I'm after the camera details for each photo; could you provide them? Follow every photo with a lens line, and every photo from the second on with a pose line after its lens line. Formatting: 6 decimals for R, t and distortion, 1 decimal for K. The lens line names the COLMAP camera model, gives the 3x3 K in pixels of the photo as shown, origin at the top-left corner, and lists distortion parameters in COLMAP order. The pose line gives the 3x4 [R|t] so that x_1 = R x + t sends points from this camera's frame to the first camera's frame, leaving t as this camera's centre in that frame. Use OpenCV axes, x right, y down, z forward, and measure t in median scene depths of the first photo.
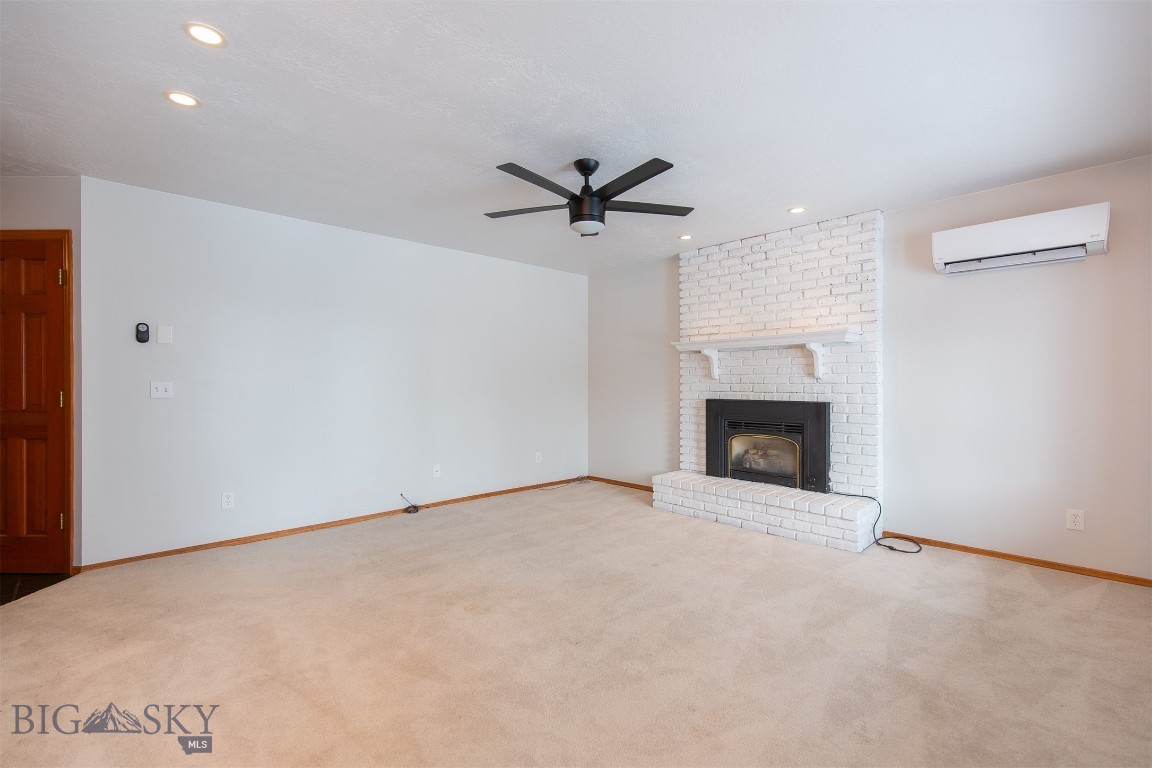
lens RADIAL K [[523.0, 0, 581.2], [0, 523.0, 384.0], [0, 0, 1]] dist [0.000270, -0.001079]
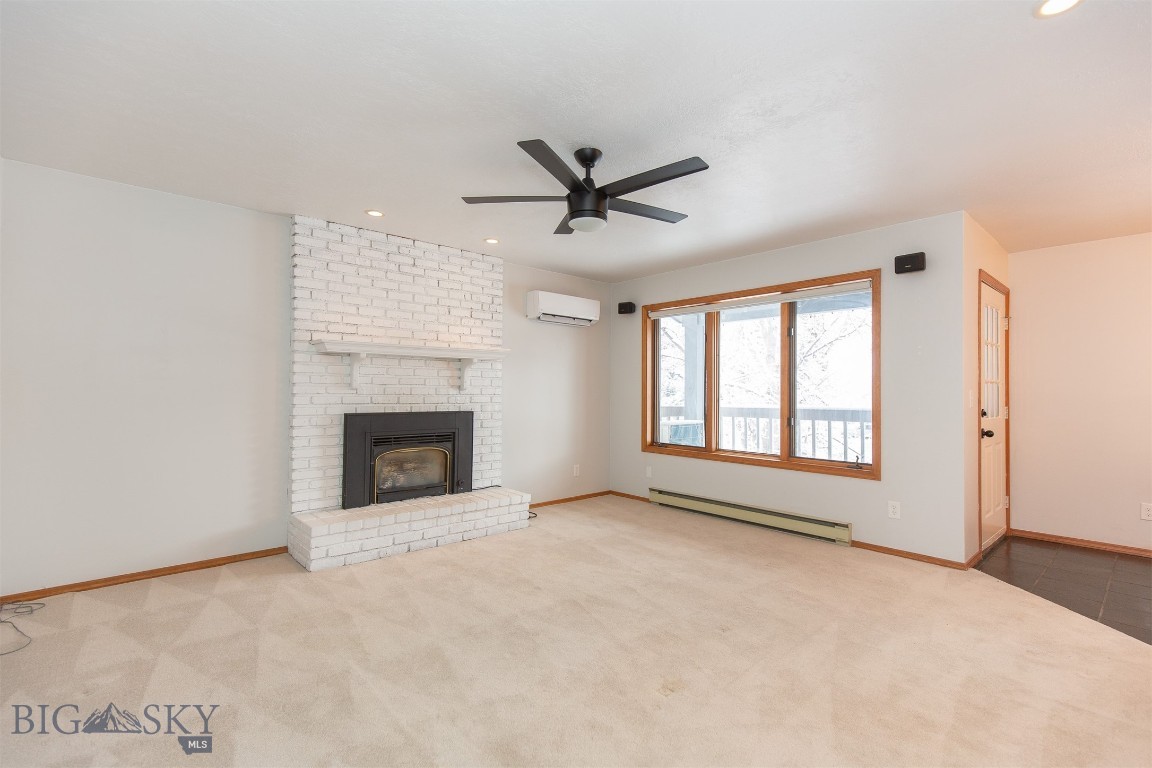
lens RADIAL K [[523.0, 0, 581.2], [0, 523.0, 384.0], [0, 0, 1]] dist [0.000270, -0.001079]
pose [[0.016415, 0.016197, 0.999734, -0.620449], [-0.006281, 0.999851, -0.016096, -0.006910], [-0.999846, -0.006015, 0.016515, 0.694955]]
